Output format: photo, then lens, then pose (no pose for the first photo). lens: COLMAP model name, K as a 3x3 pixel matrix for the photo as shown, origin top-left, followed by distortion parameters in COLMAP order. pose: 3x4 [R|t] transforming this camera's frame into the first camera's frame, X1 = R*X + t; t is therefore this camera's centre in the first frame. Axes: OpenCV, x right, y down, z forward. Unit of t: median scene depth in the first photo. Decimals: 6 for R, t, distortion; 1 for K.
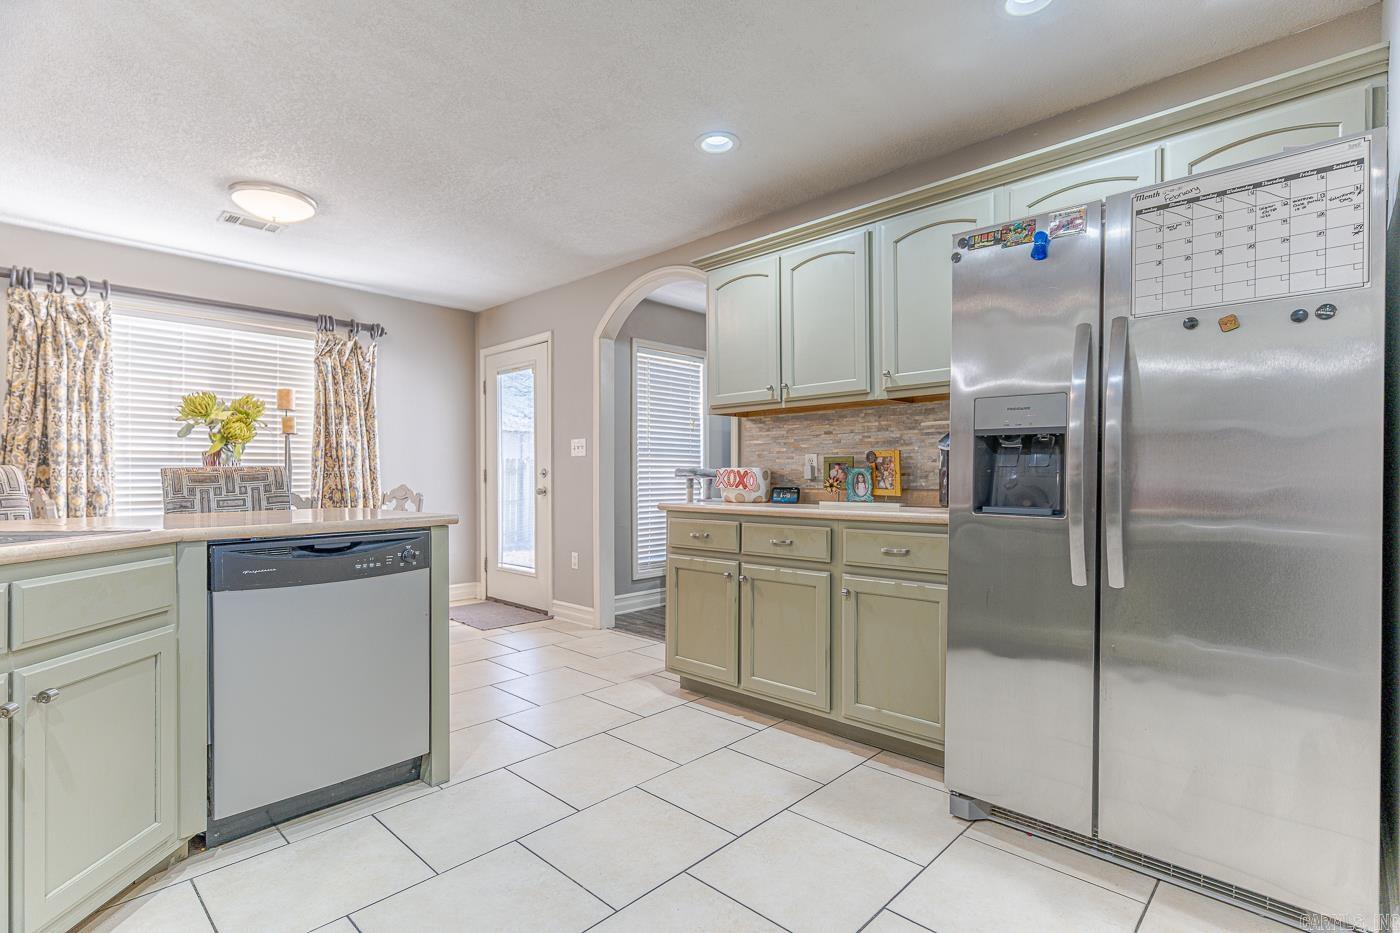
lens RADIAL K [[678.4, 0, 699.2], [0, 678.4, 474.2], [0, 0, 1]] dist [0.005337, 0.002411]
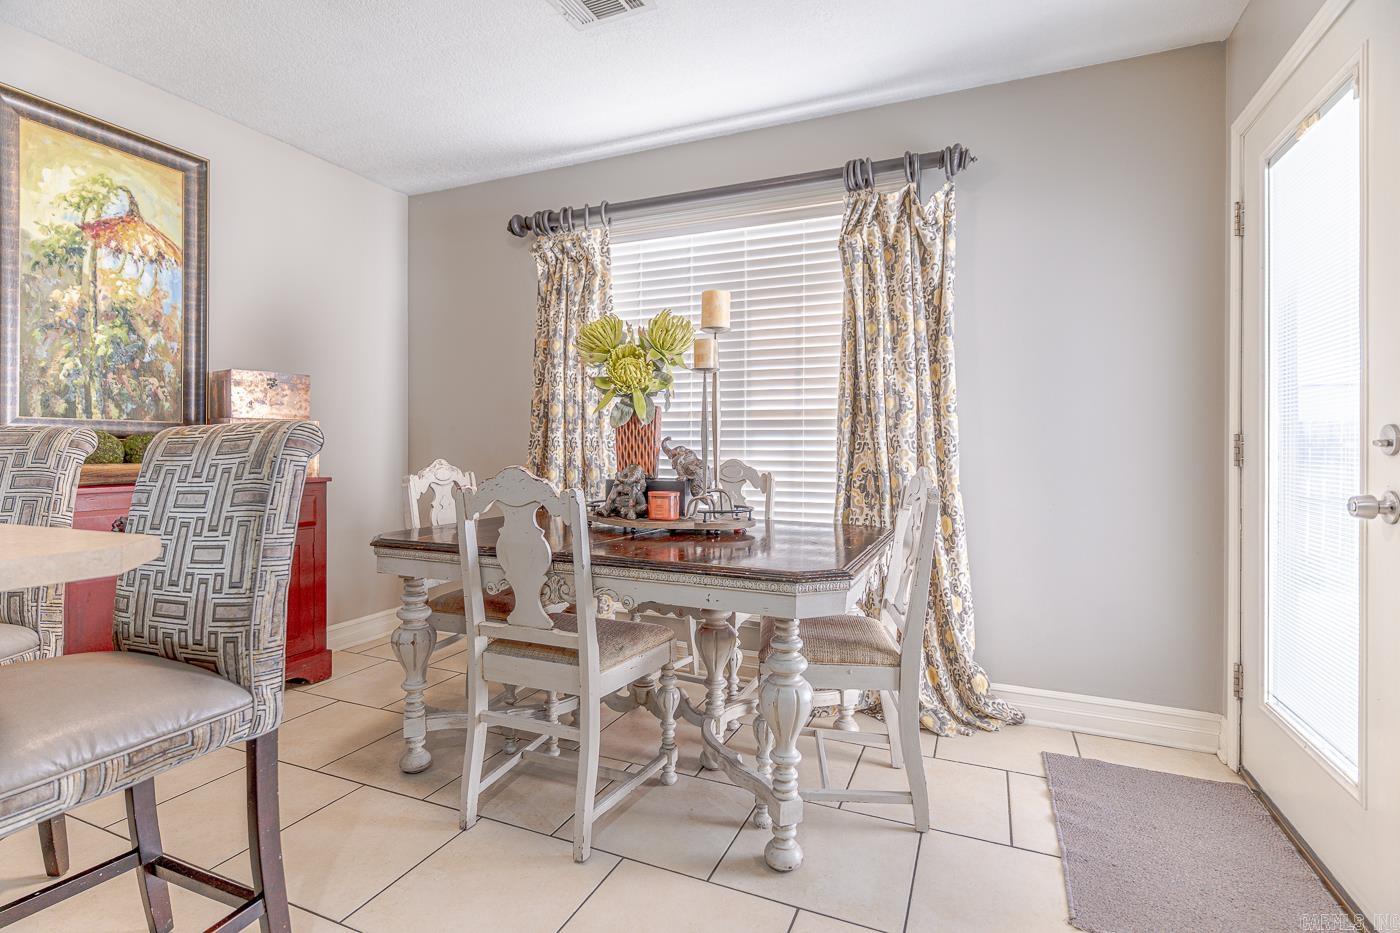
lens RADIAL K [[678.4, 0, 677.7], [0, 678.4, 445.3], [0, 0, 1]] dist [0.005337, 0.002411]
pose [[0.342892, 0.001139, -0.939374, -0.075292], [-0.004500, 0.999990, -0.000430, 0.001704], [0.939364, 0.004375, 0.342894, 0.670093]]
